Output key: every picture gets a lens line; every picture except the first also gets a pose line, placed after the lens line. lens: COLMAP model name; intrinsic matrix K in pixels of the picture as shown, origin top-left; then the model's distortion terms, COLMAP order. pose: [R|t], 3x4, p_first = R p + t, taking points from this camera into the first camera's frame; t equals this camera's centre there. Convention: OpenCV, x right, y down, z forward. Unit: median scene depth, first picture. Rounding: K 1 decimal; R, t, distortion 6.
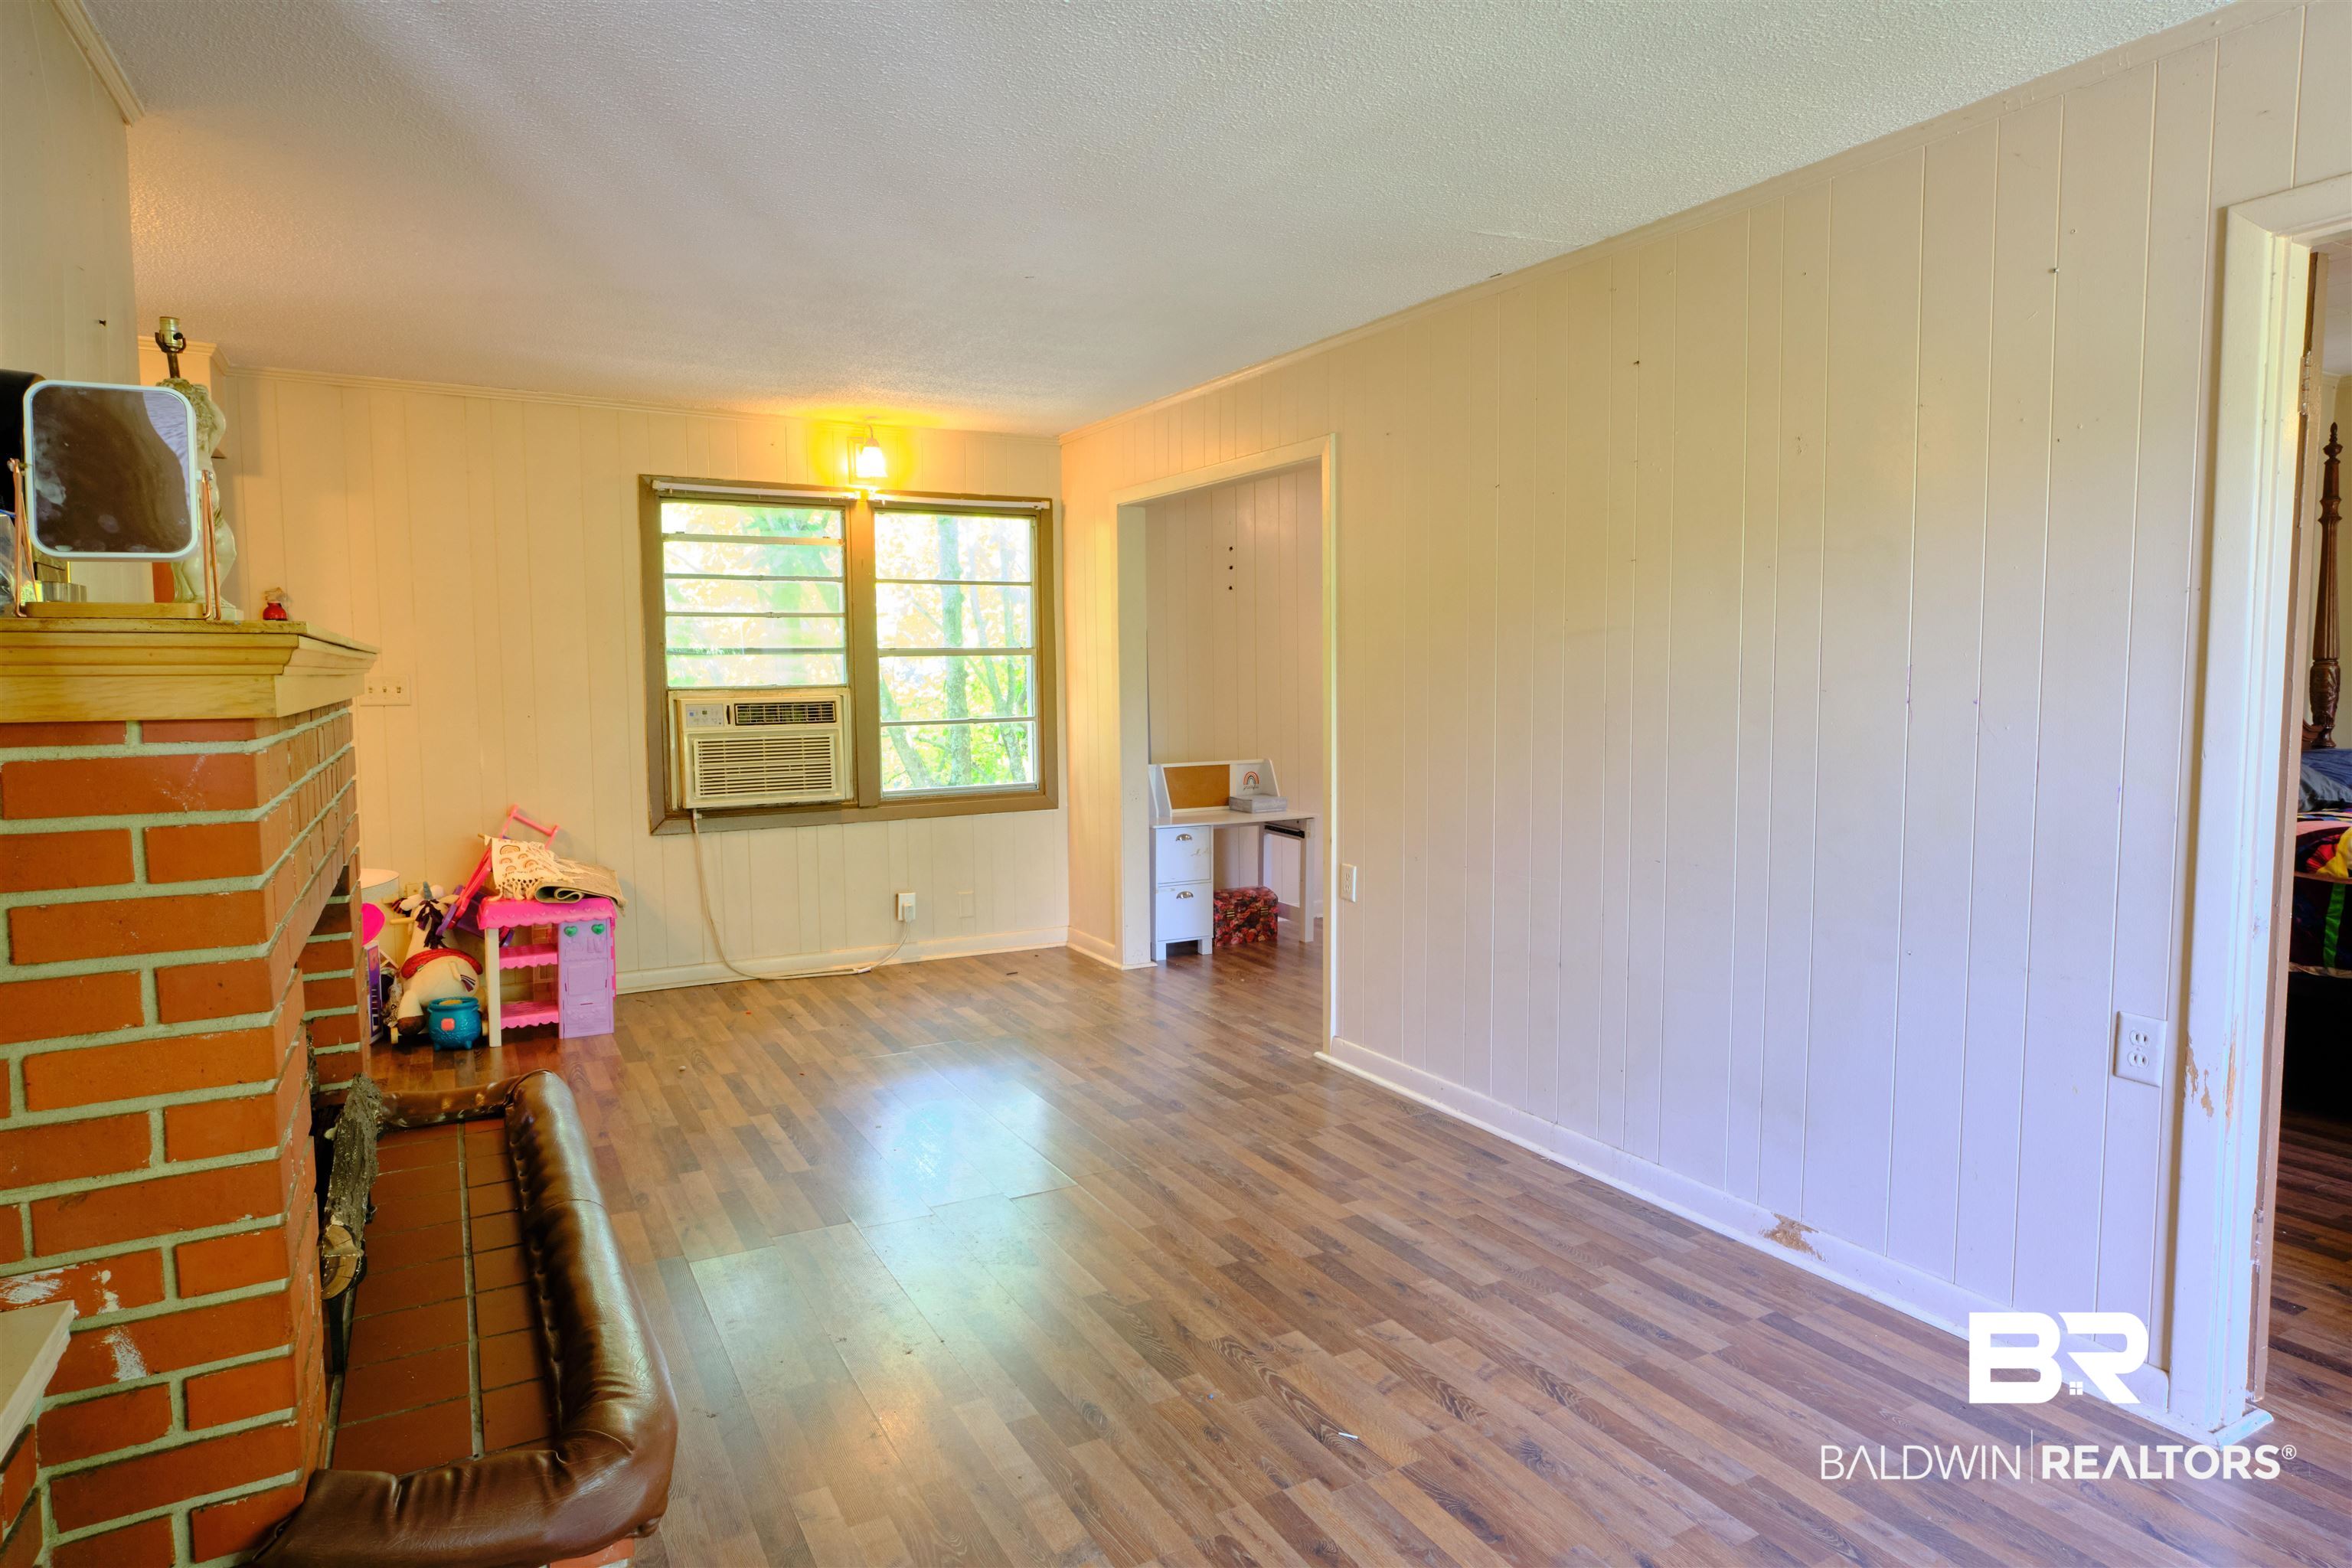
lens RADIAL K [[1338.8, 0, 1175.1], [0, 1338.8, 778.3], [0, 0, 1]] dist [-0.021894, 0.018731]
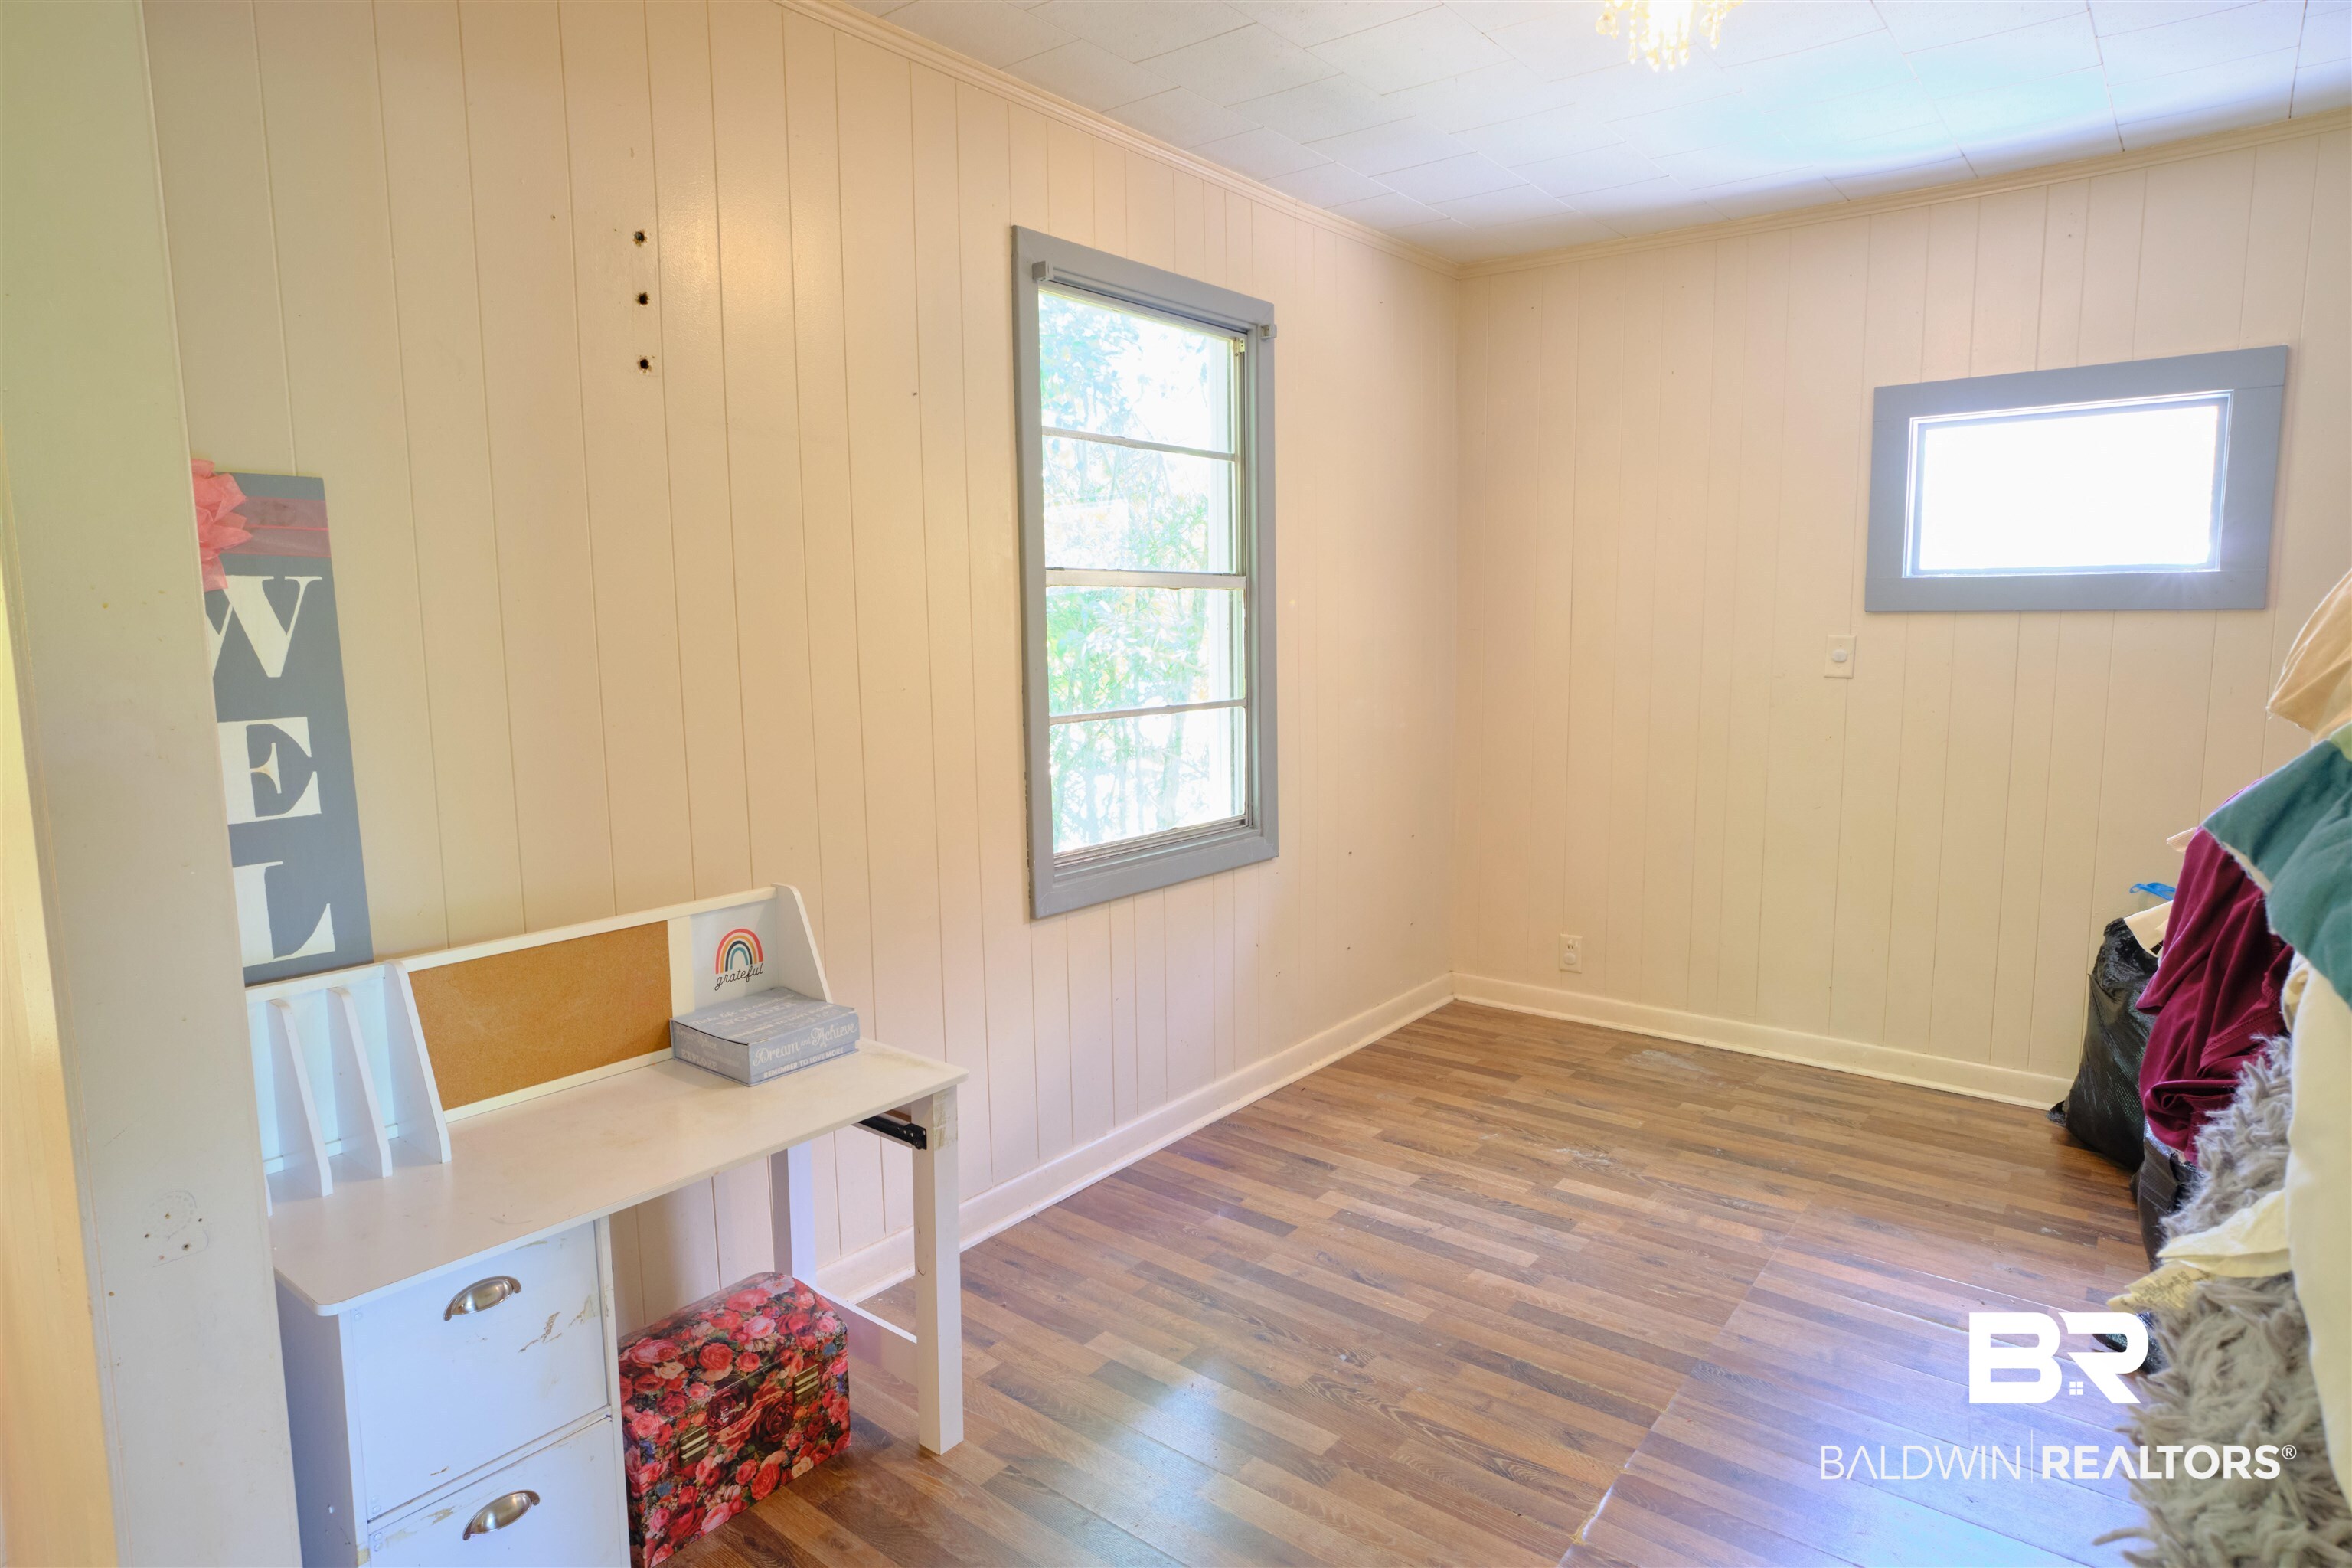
lens RADIAL K [[1338.8, 0, 1173.4], [0, 1338.8, 787.6], [0, 0, 1]] dist [-0.021894, 0.018731]
pose [[0.923385, -0.048400, 0.380811, 0.033504], [0.031445, 0.998223, 0.050624, -0.055290], [-0.382584, -0.034771, 0.923266, 0.679336]]
